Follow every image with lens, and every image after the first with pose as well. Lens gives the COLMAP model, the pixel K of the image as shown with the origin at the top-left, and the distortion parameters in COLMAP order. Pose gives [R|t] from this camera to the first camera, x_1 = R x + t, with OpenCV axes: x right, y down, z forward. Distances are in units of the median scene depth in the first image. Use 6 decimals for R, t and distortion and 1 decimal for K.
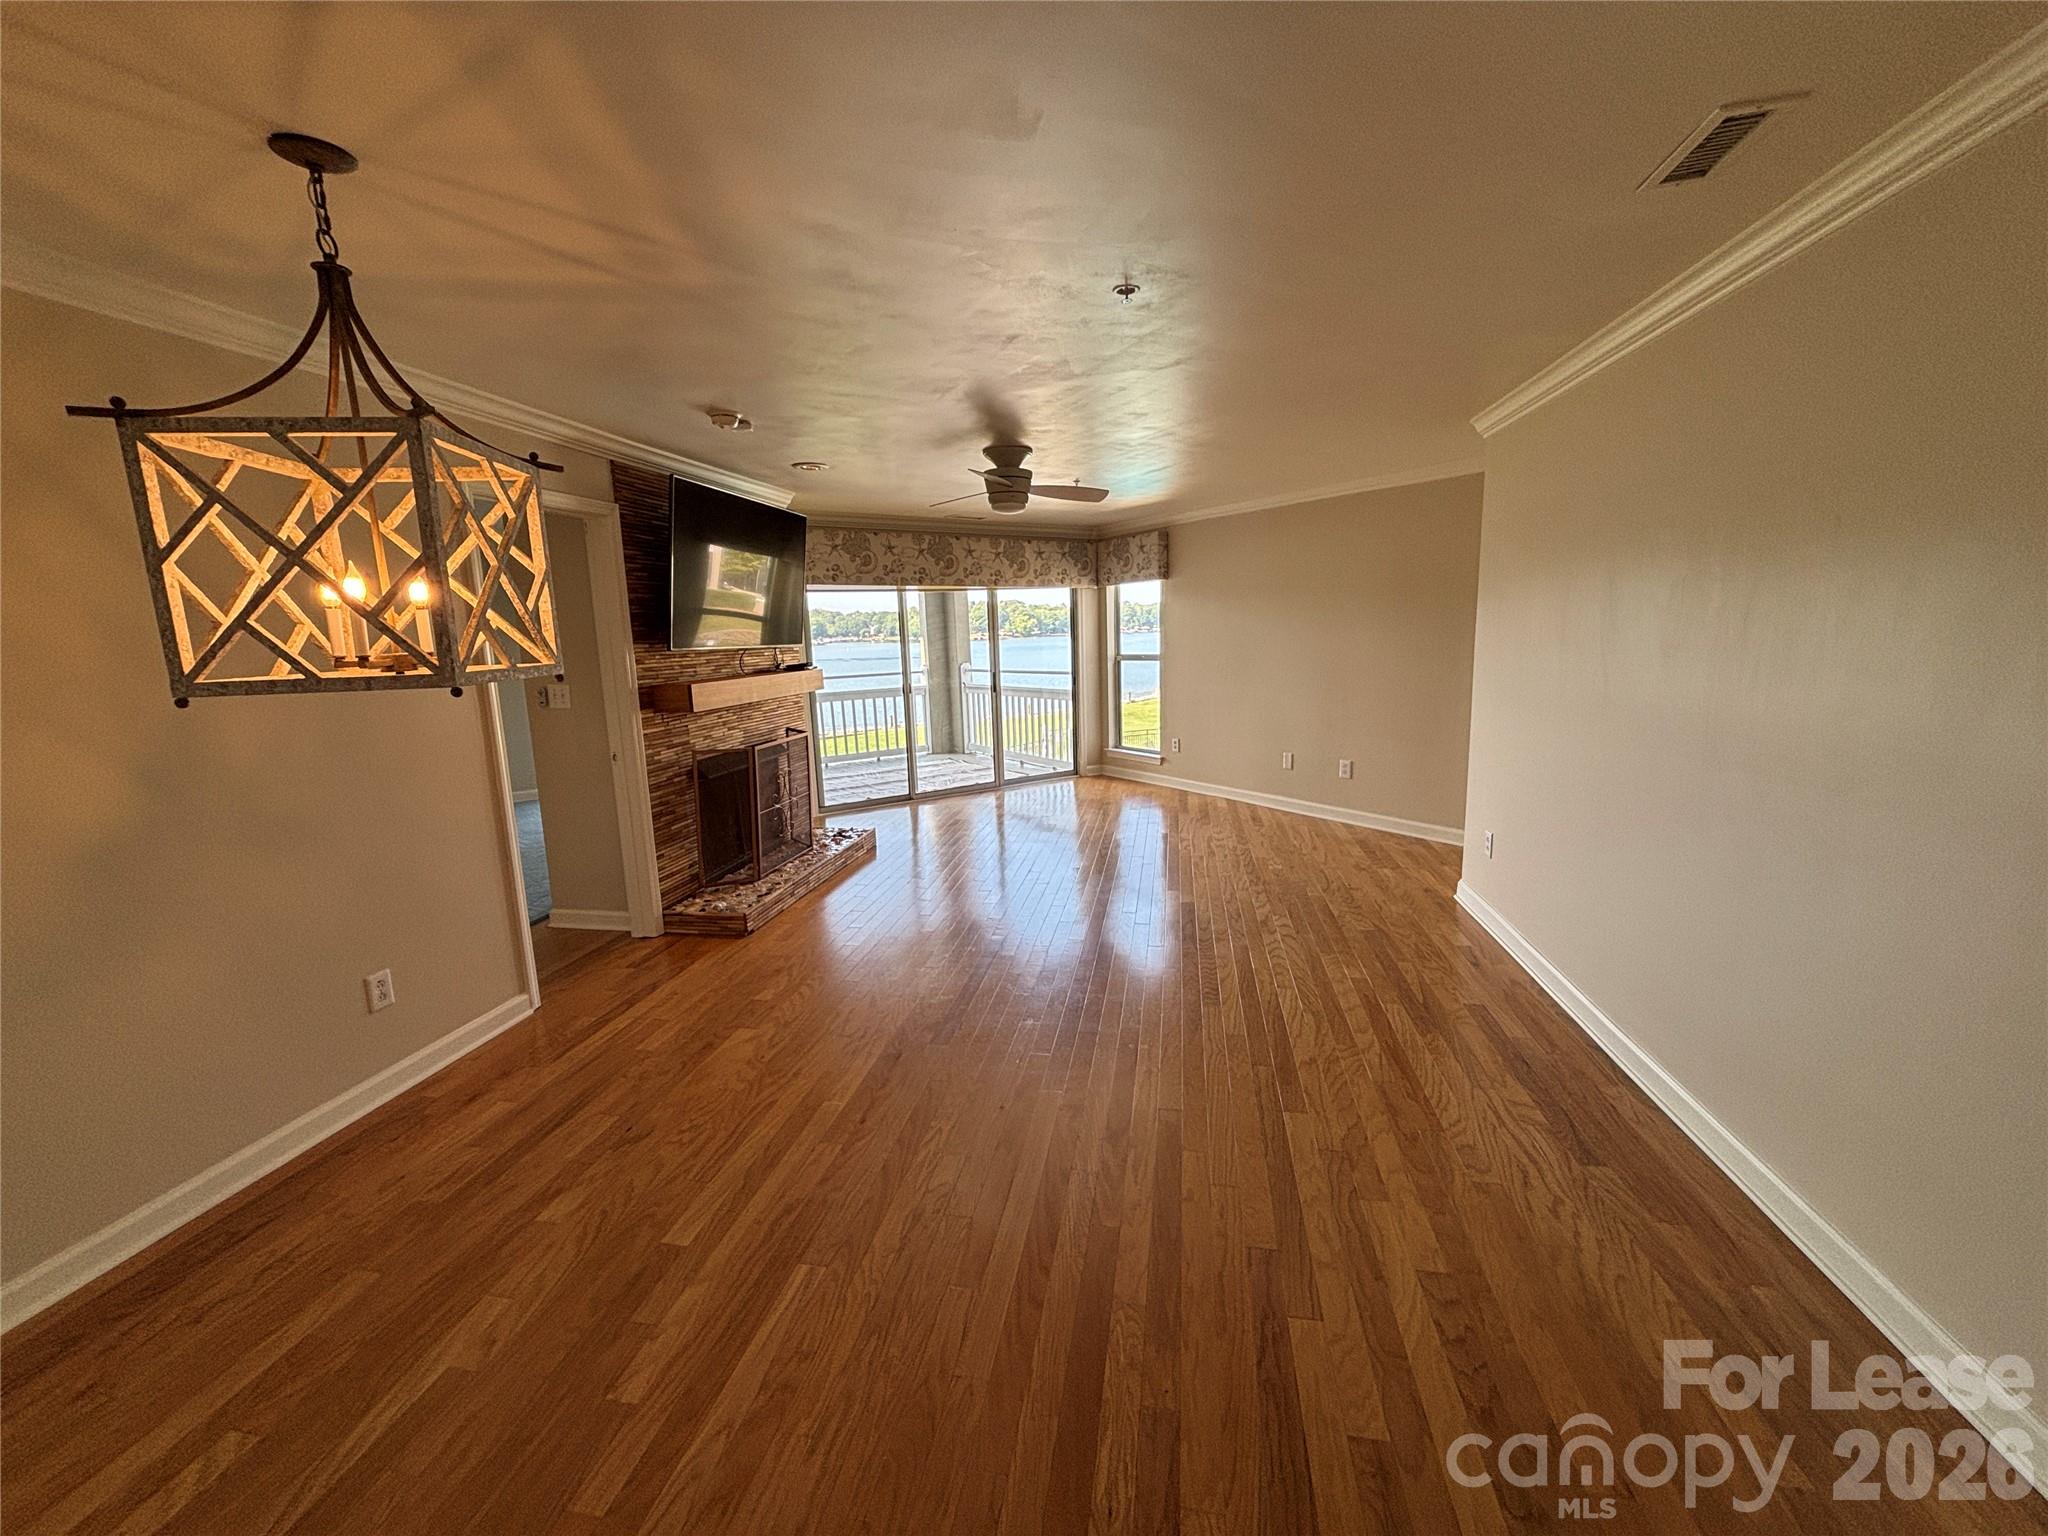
lens RADIAL K [[821.3, 0, 1024.0], [0, 821.3, 768.0], [0, 0, 1]] dist [0.000473, 0.000002]
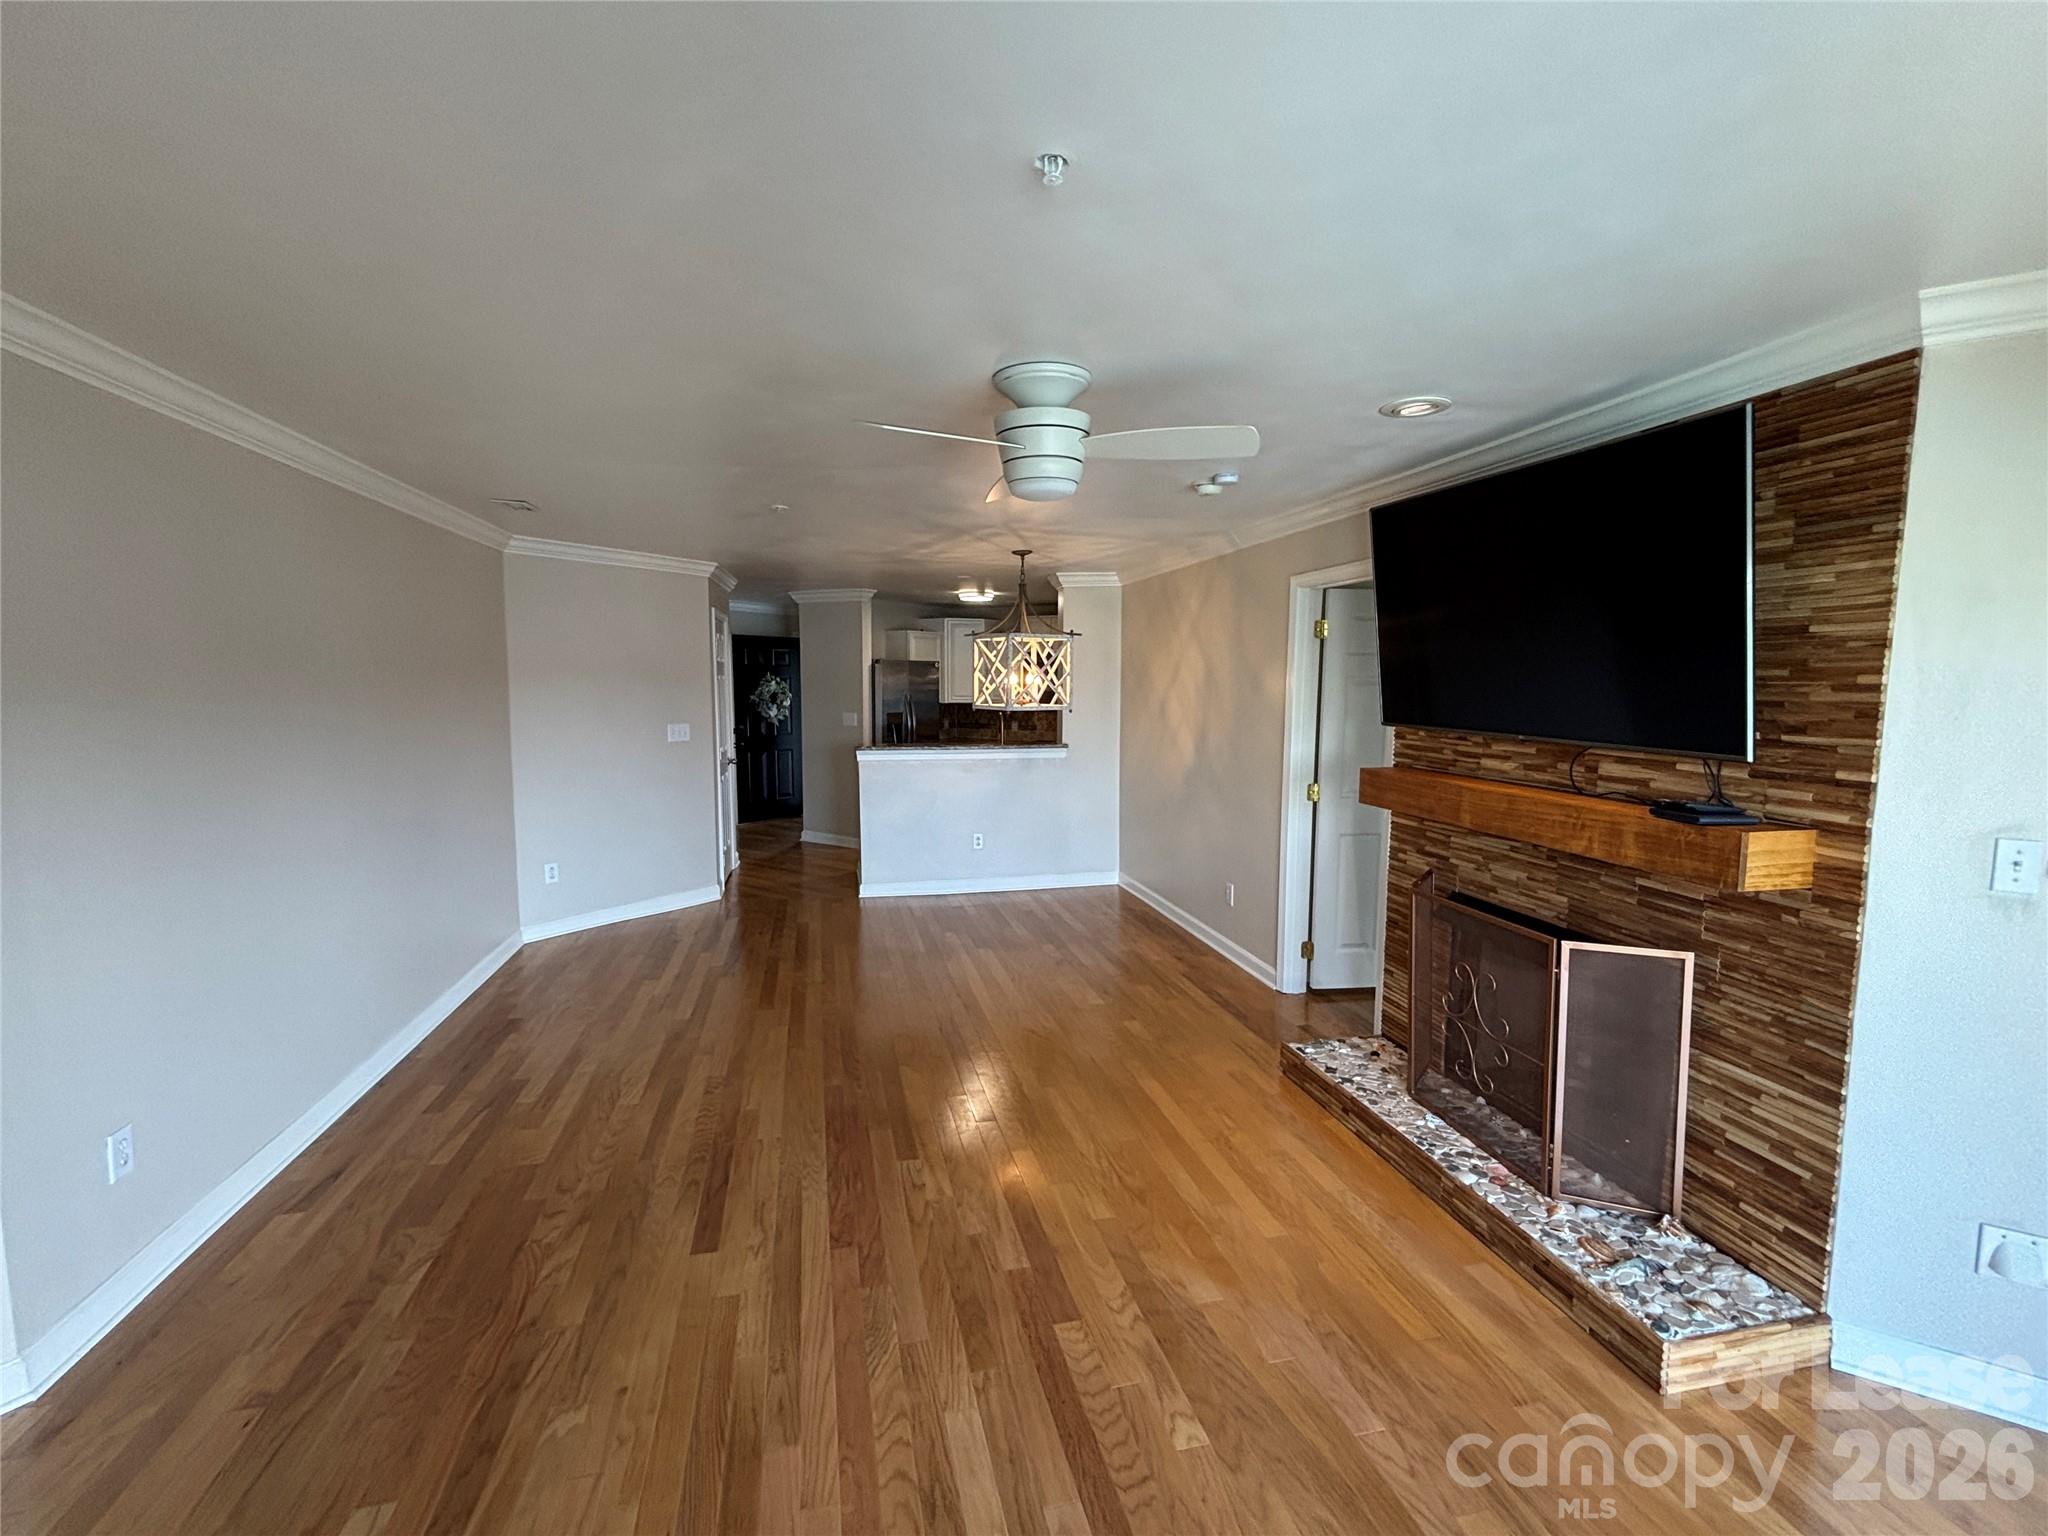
lens RADIAL K [[948.3, 0, 1024.0], [0, 948.3, 768.0], [0, 0, 1]] dist [-0.000230, -0.000024]
pose [[-0.918356, 0.064369, -0.390486, 0.185879], [-0.042581, 0.964885, 0.259198, -0.240155], [0.393459, 0.254664, -0.883367, 1.242425]]
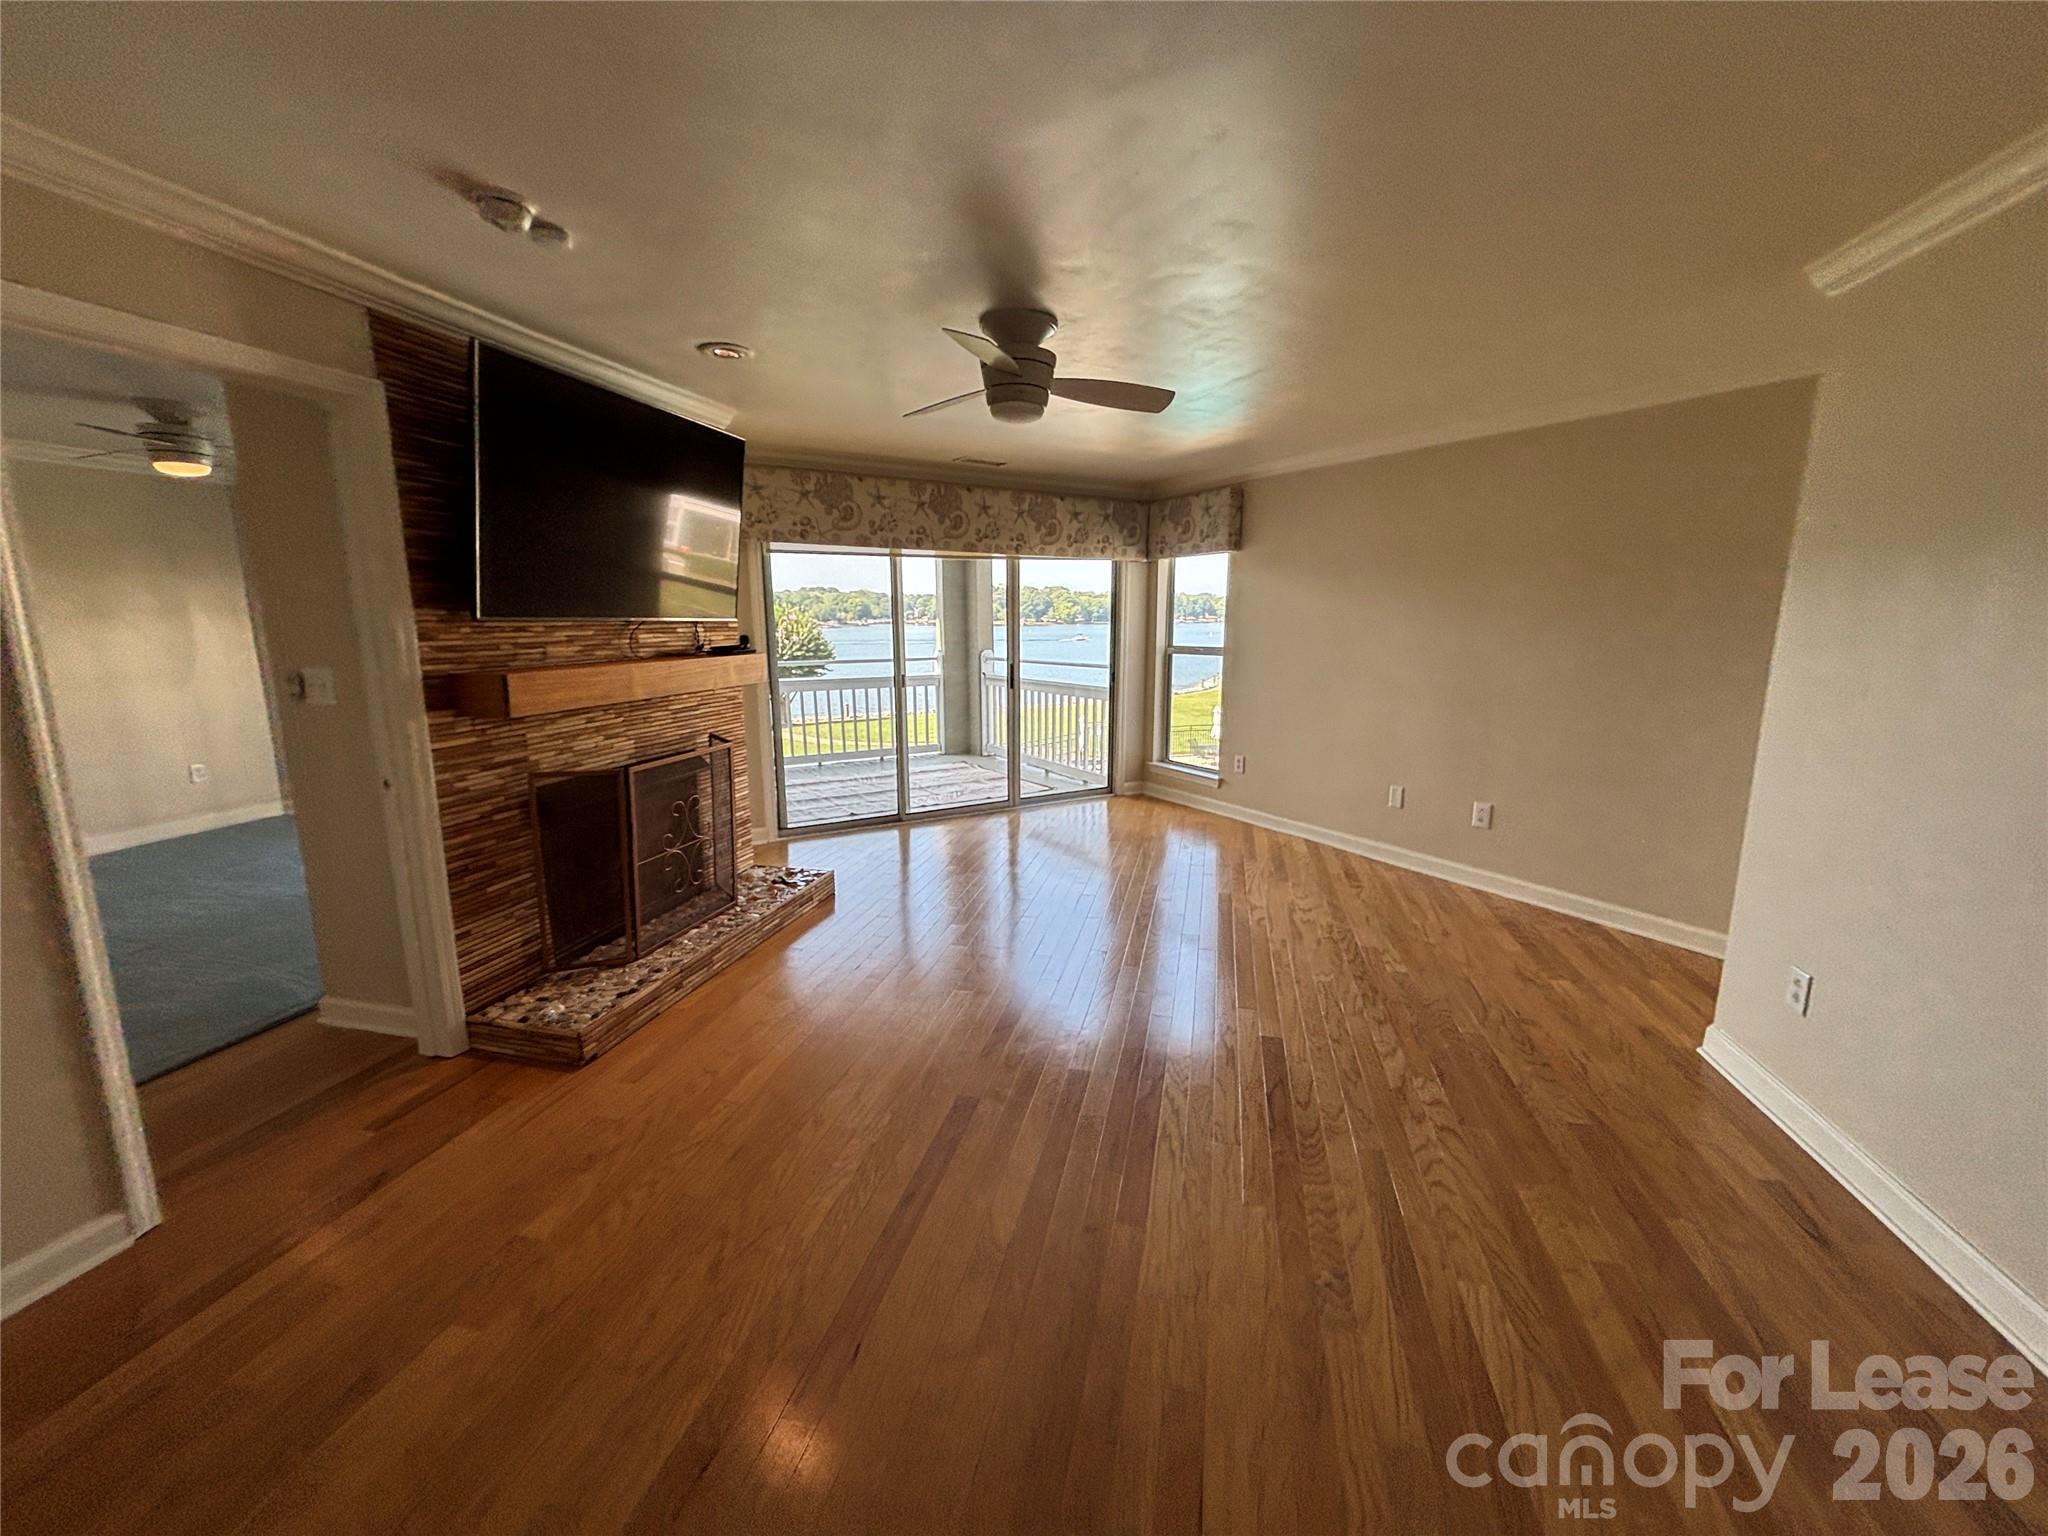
lens RADIAL K [[841.5, 0, 1013.6], [0, 841.5, 774.8], [0, 0, 1]] dist [-0.014278, 0.000125]
pose [[0.997686, 0.040631, -0.054506, 0.020412], [-0.039497, 0.998983, 0.021731, -0.039271], [0.055333, -0.019528, 0.998277, 0.273092]]
